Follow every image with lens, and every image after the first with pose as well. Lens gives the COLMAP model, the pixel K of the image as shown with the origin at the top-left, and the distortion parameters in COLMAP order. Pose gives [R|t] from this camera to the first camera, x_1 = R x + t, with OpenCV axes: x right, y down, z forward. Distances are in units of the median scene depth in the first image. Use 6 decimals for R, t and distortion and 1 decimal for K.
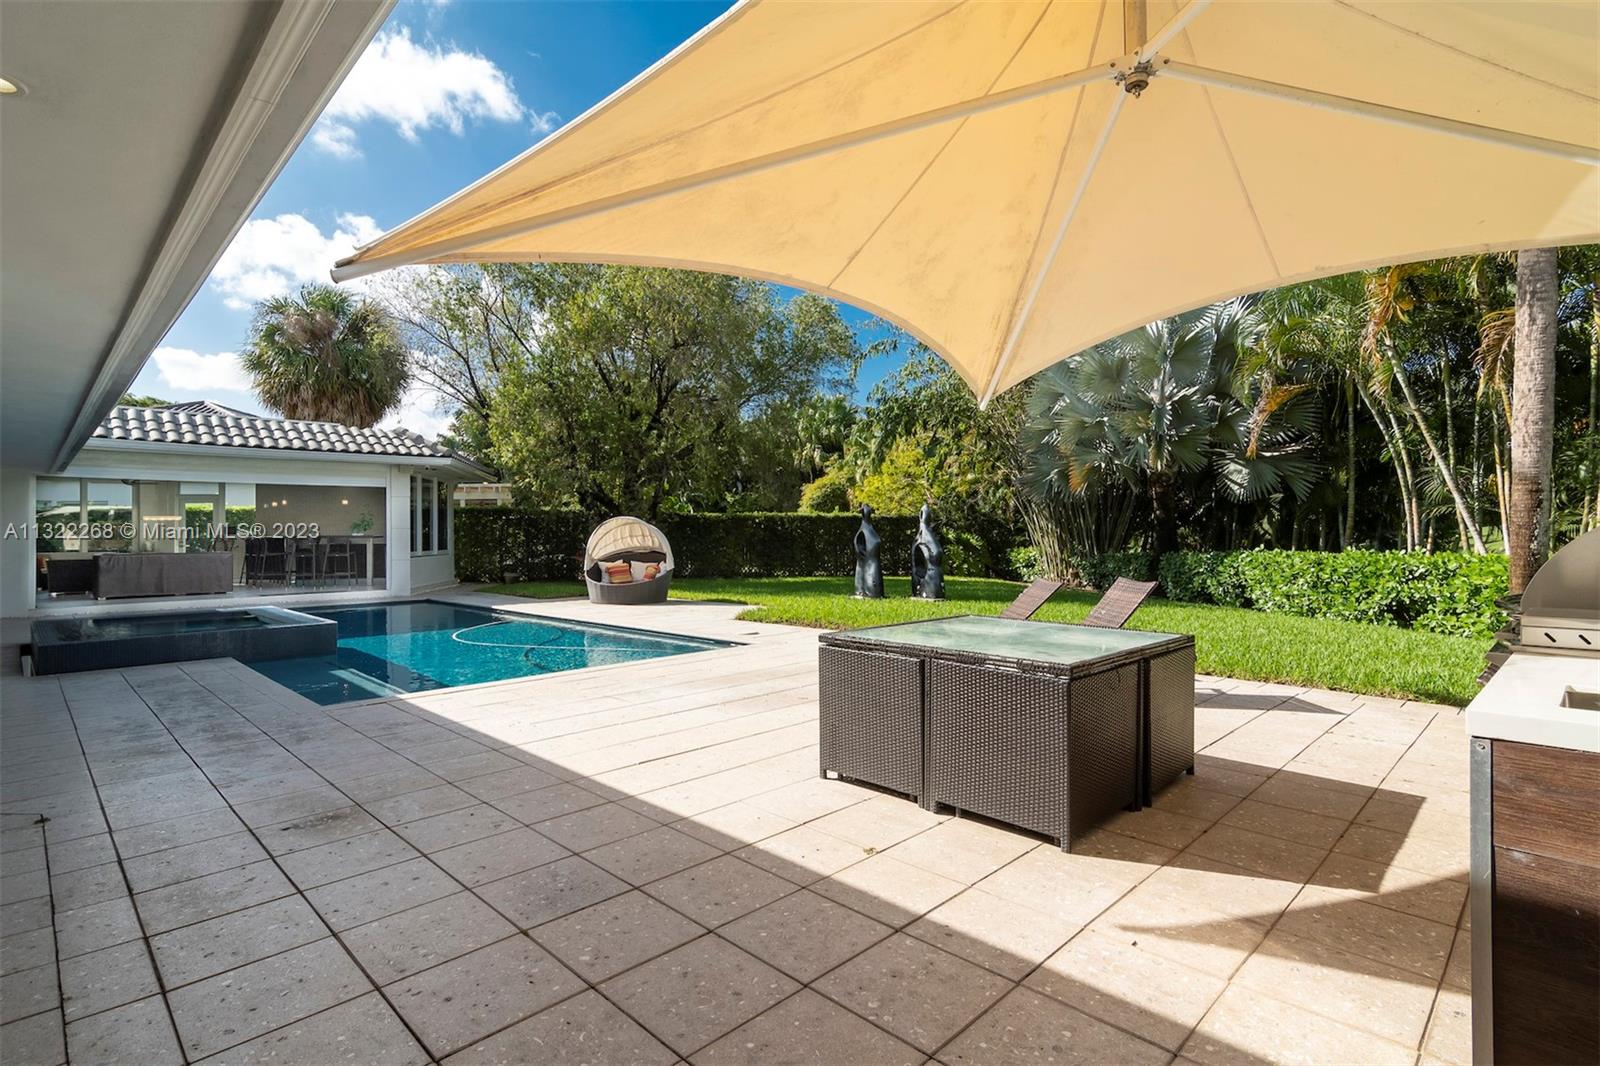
lens RADIAL K [[779.2, 0, 808.2], [0, 779.2, 547.4], [0, 0, 1]] dist [-0.017181, 0.002766]
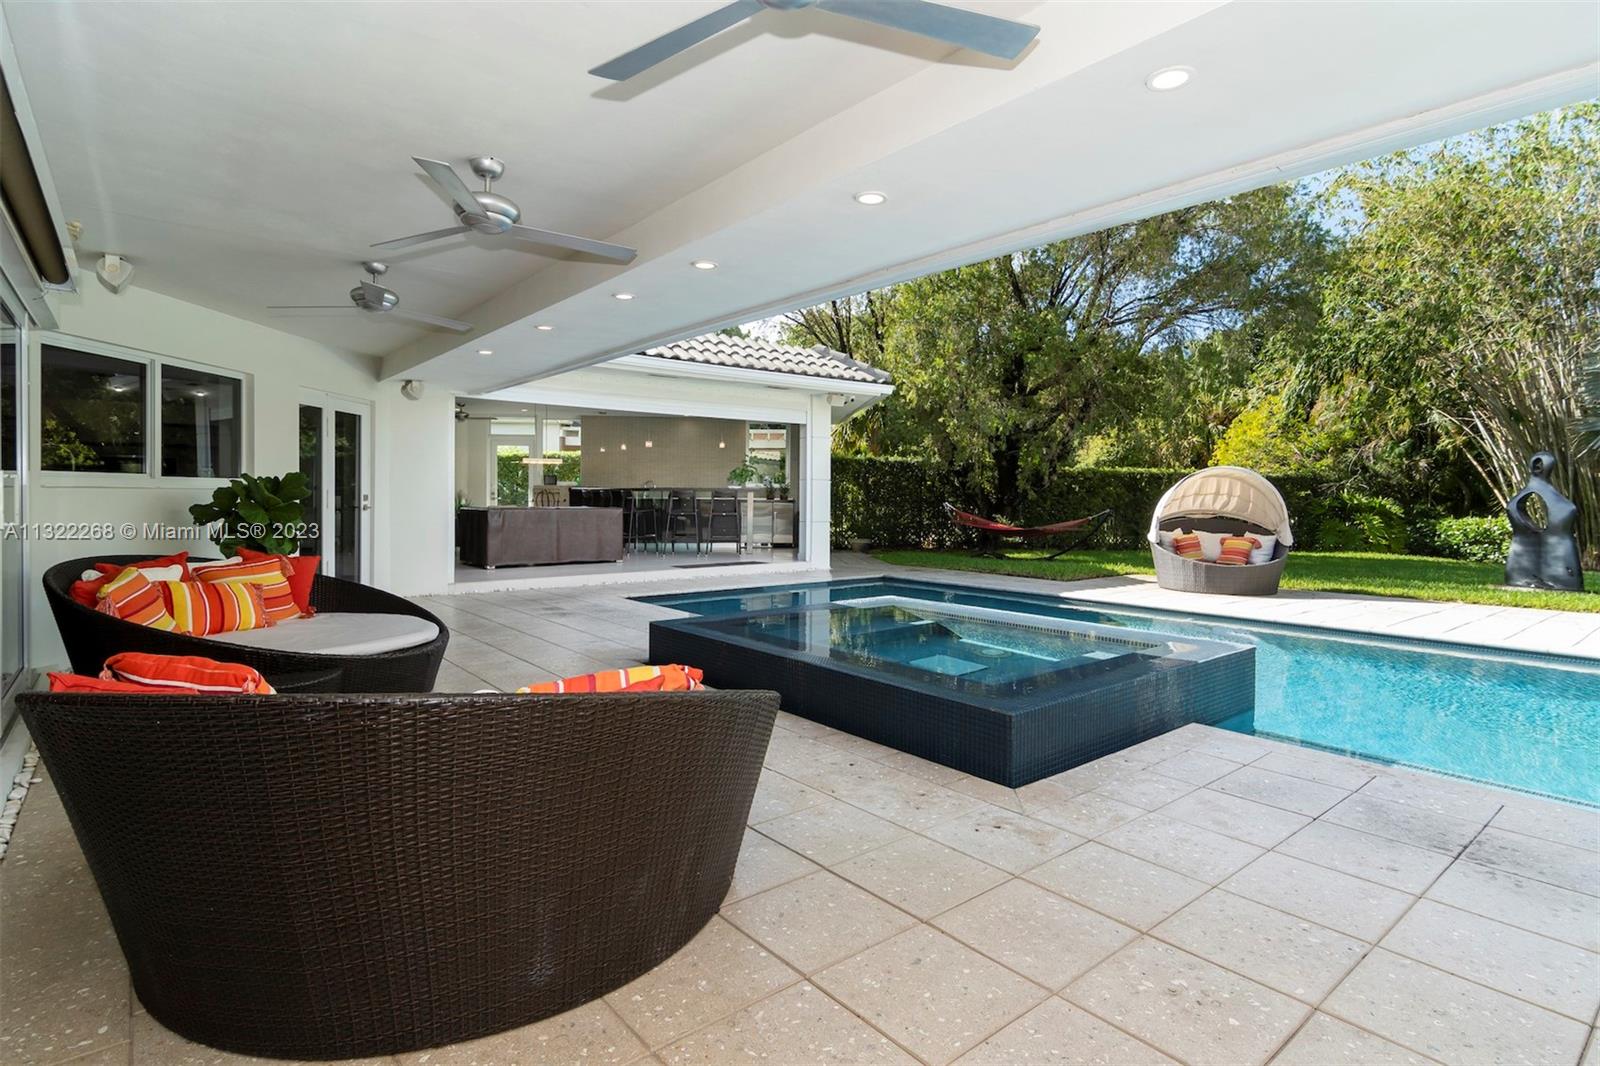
lens RADIAL K [[808.2, 0, 813.2], [0, 808.2, 526.0], [0, 0, 1]] dist [0.007220, -0.004583]
pose [[0.994836, 0.020210, -0.099465, -0.498469], [-0.018193, 0.999611, 0.021142, 0.004328], [0.099854, -0.019224, 0.994816, 0.240909]]
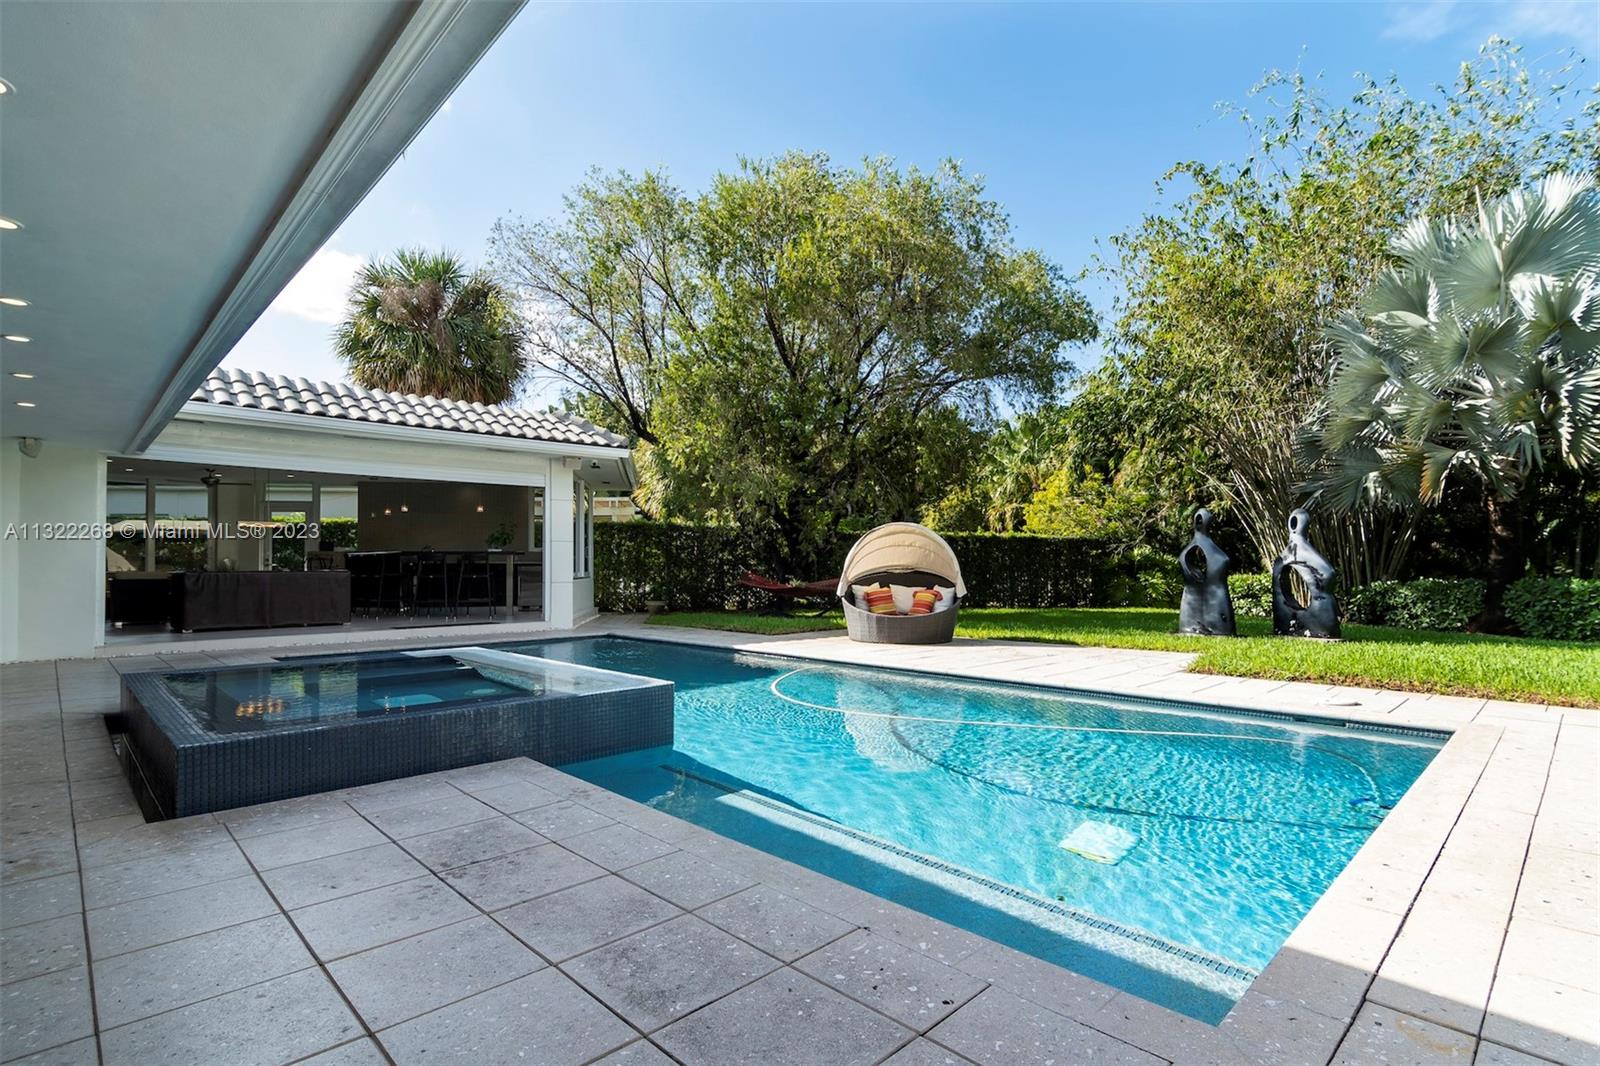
lens RADIAL K [[779.2, 0, 805.0], [0, 779.2, 575.6], [0, 0, 1]] dist [-0.017181, 0.002766]
pose [[0.999695, 0.004860, -0.024194, -0.291965], [-0.004971, 0.999977, -0.004554, 0.012802], [0.024171, 0.004672, 0.999697, 0.261029]]
